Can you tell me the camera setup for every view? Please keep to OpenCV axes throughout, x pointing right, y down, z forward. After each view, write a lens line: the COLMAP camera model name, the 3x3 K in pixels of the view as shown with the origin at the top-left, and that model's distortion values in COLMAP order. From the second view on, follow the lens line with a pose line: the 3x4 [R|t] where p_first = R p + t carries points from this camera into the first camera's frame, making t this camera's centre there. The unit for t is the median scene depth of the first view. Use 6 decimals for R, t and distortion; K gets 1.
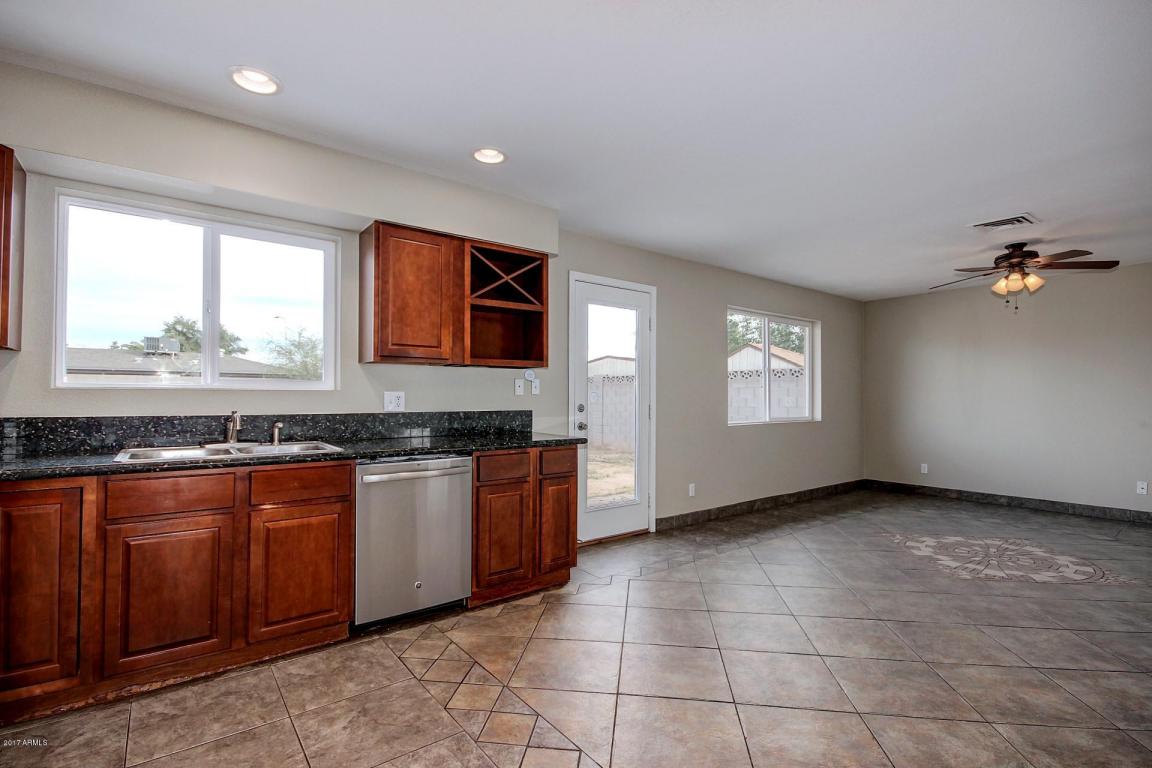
lens RADIAL K [[531.9, 0, 577.9], [0, 531.9, 392.3], [0, 0, 1]] dist [-0.000210, -0.005619]
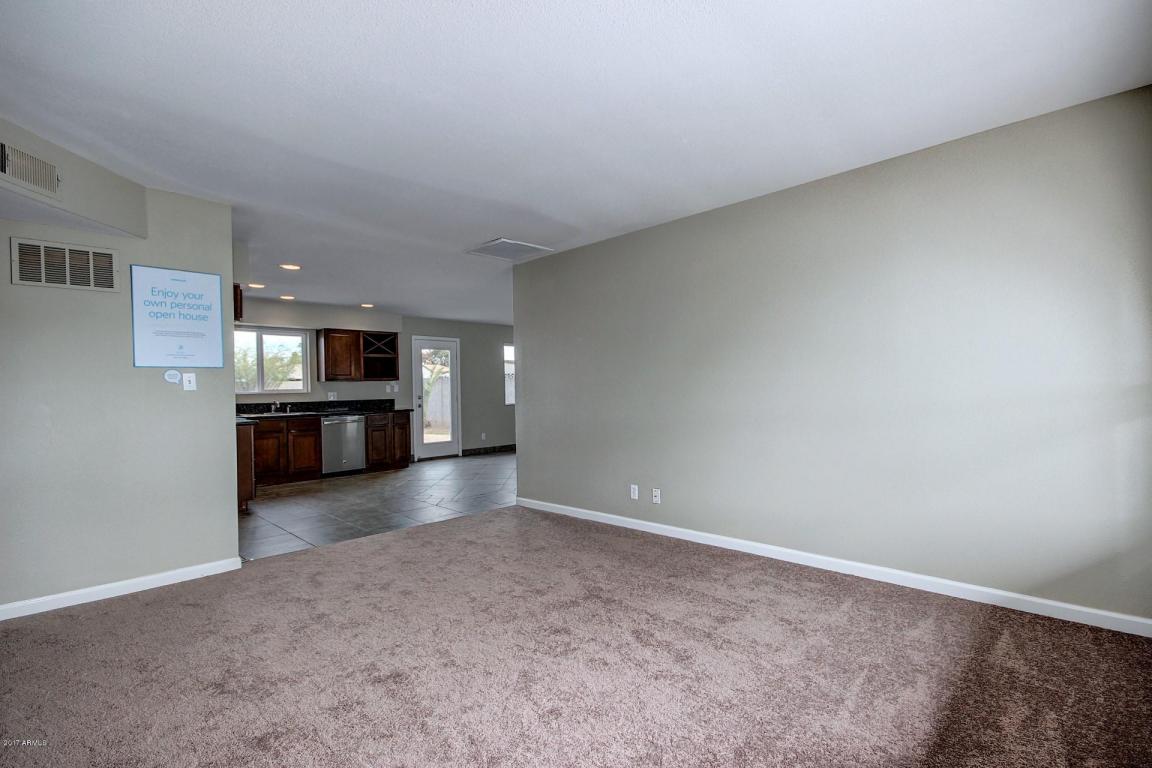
lens RADIAL K [[531.9, 0, 573.5], [0, 531.9, 387.1], [0, 0, 1]] dist [-0.000210, -0.005619]
pose [[0.991937, -0.024896, 0.124266, 0.584203], [0.024222, 0.999683, 0.006926, -0.019788], [-0.124399, -0.003860, 0.992225, -2.018269]]
